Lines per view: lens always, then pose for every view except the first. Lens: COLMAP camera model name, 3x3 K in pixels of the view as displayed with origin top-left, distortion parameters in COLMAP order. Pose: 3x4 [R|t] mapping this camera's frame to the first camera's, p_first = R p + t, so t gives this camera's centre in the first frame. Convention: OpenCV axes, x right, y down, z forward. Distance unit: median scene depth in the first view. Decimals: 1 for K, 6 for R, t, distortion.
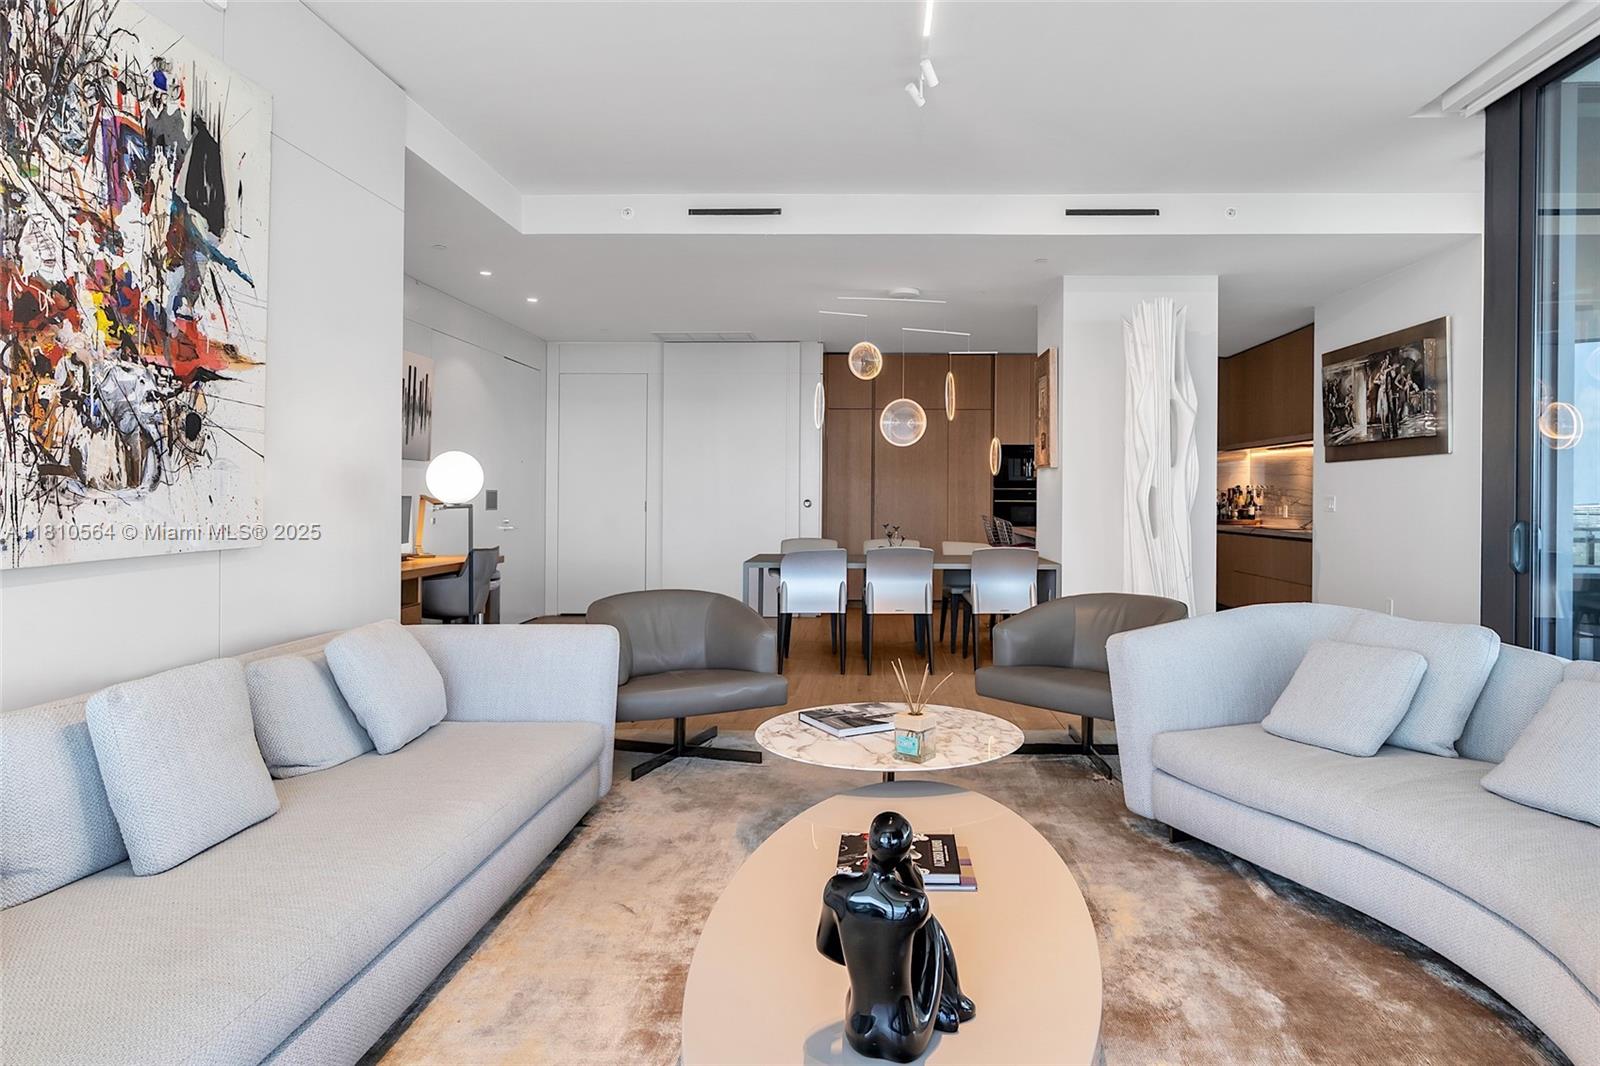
lens RADIAL K [[964.0, 0, 800.0], [0, 964.0, 533.0], [0, 0, 1]] dist [-0.000196, 0.000672]
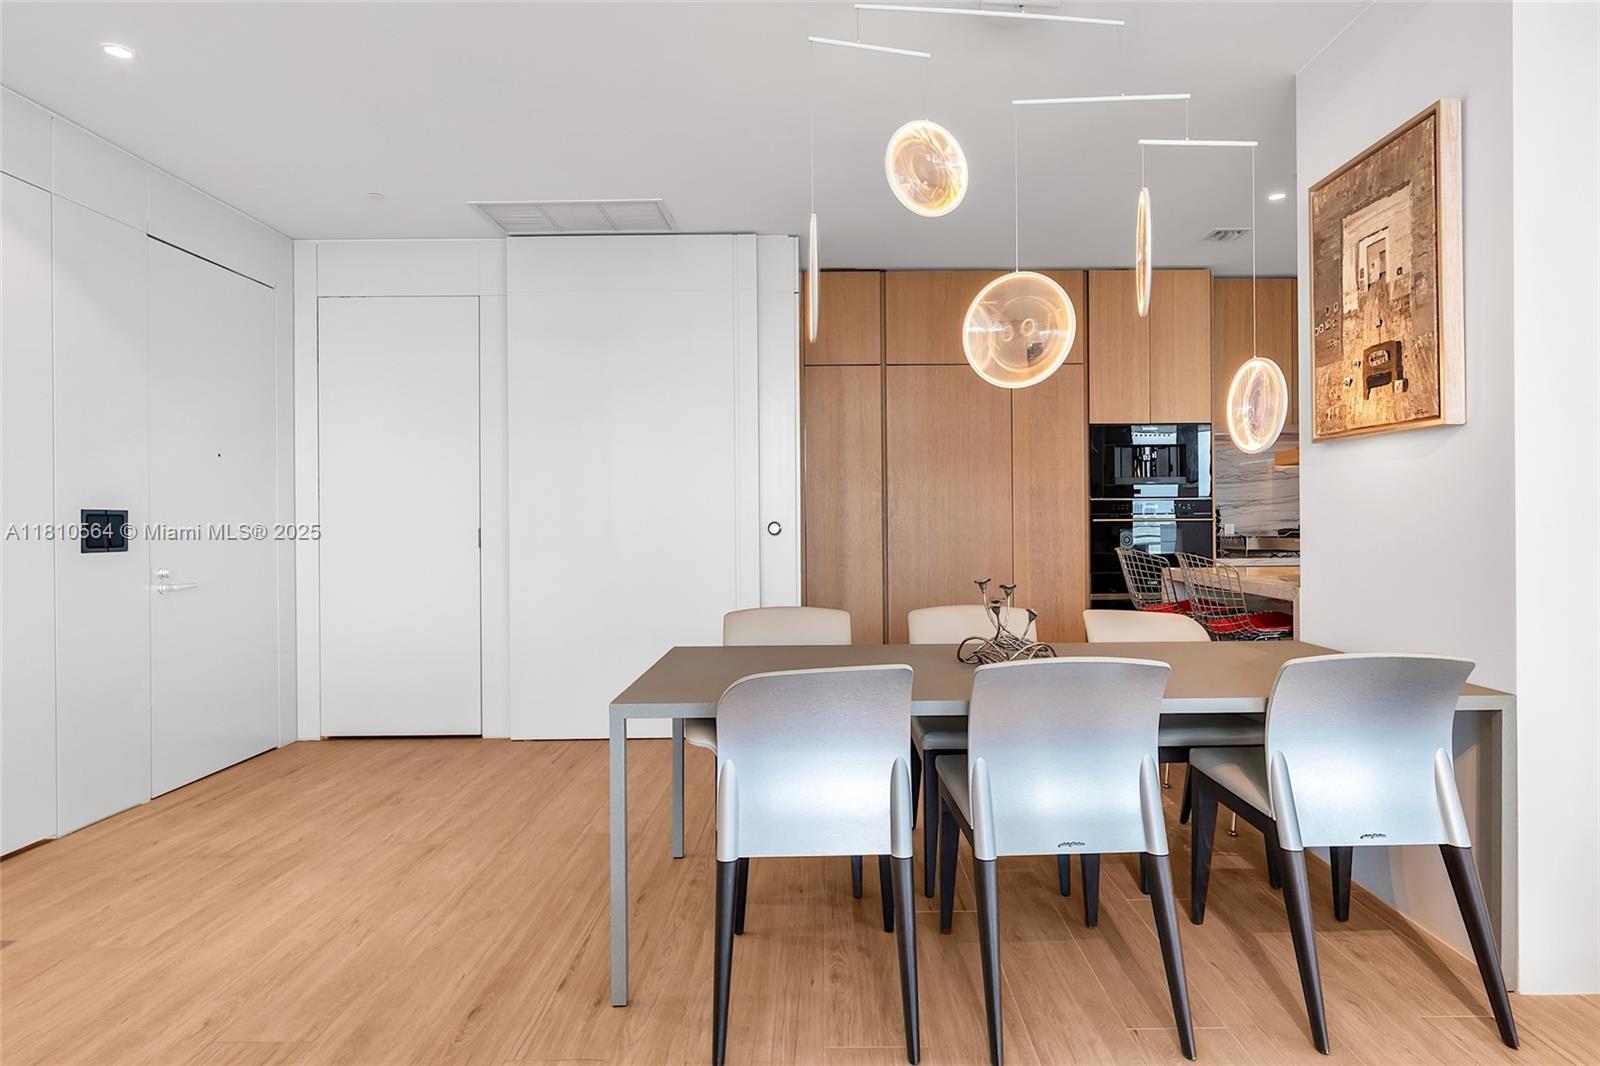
lens RADIAL K [[964.0, 0, 800.0], [0, 964.0, 533.0], [0, 0, 1]] dist [-0.000196, 0.000672]
pose [[0.998751, -0.012407, 0.048401, -0.005863], [0.013512, 0.999654, -0.022570, -0.020819], [-0.048104, 0.023196, 0.998573, 0.607337]]
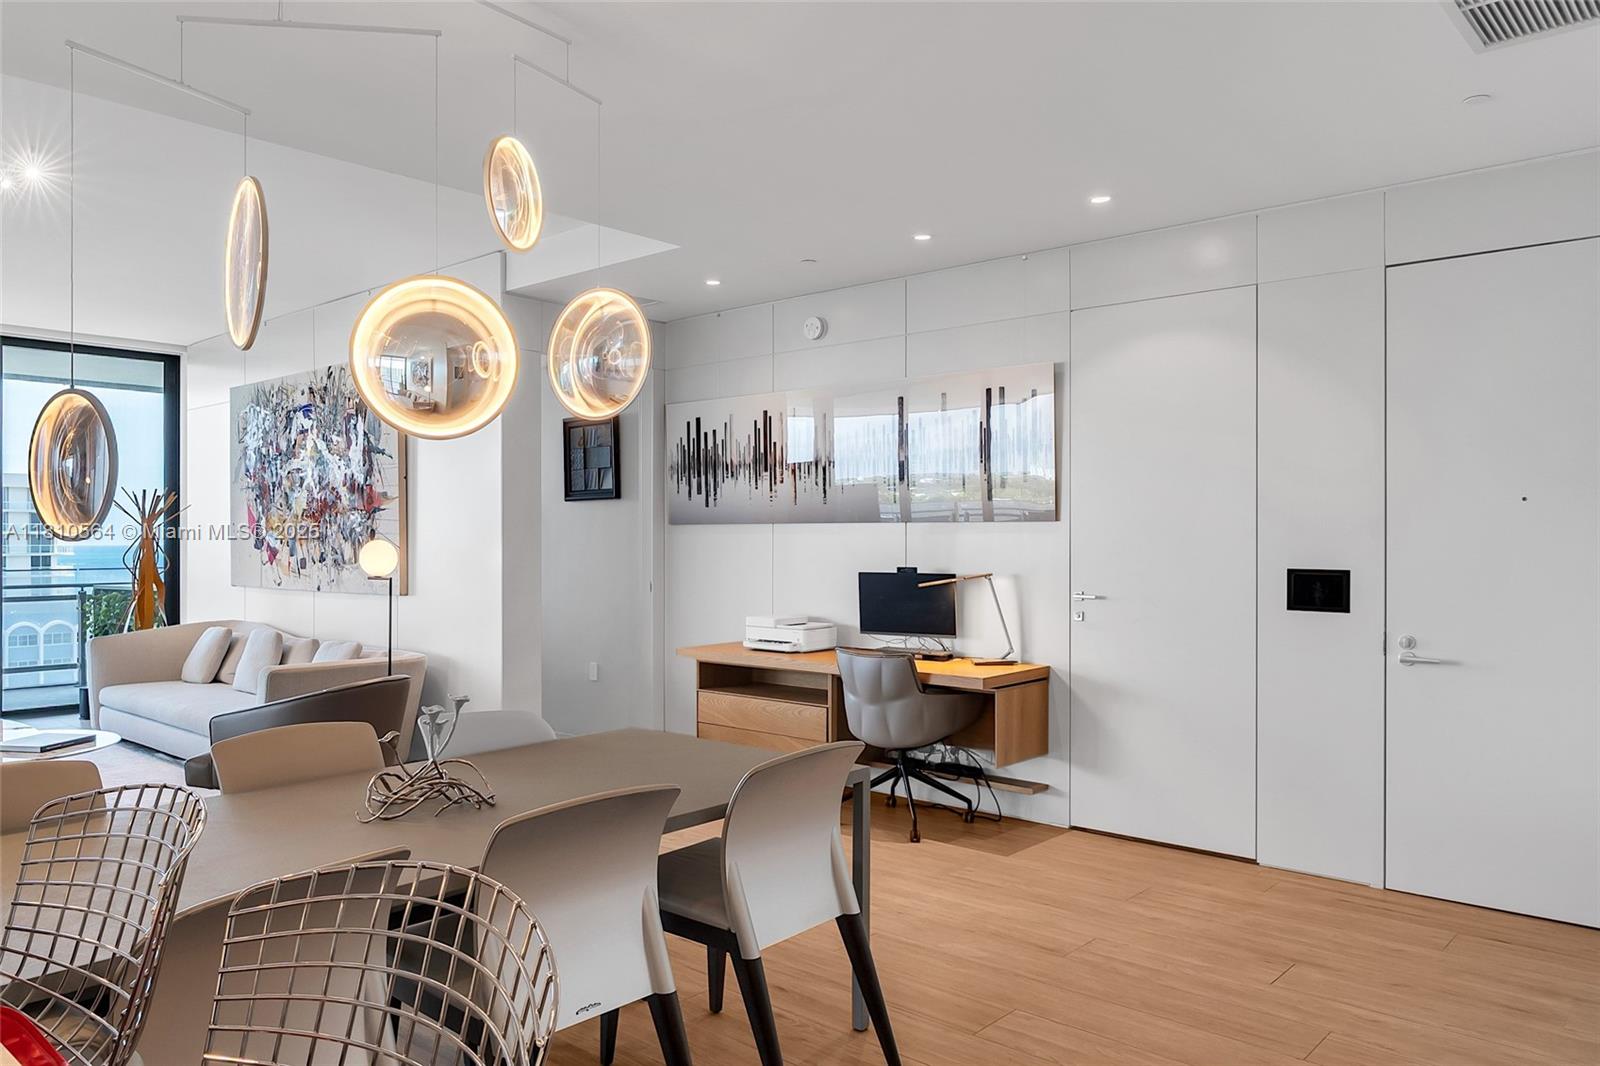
lens RADIAL K [[1184.7, 0, 793.0], [0, 1184.7, 551.6], [0, 0, 1]] dist [0.006014, 0.000794]
pose [[-0.632545, 0.009964, -0.774460, 0.321034], [-0.026617, 0.999047, 0.034593, -0.074329], [0.774066, 0.042495, -0.631677, 1.328649]]
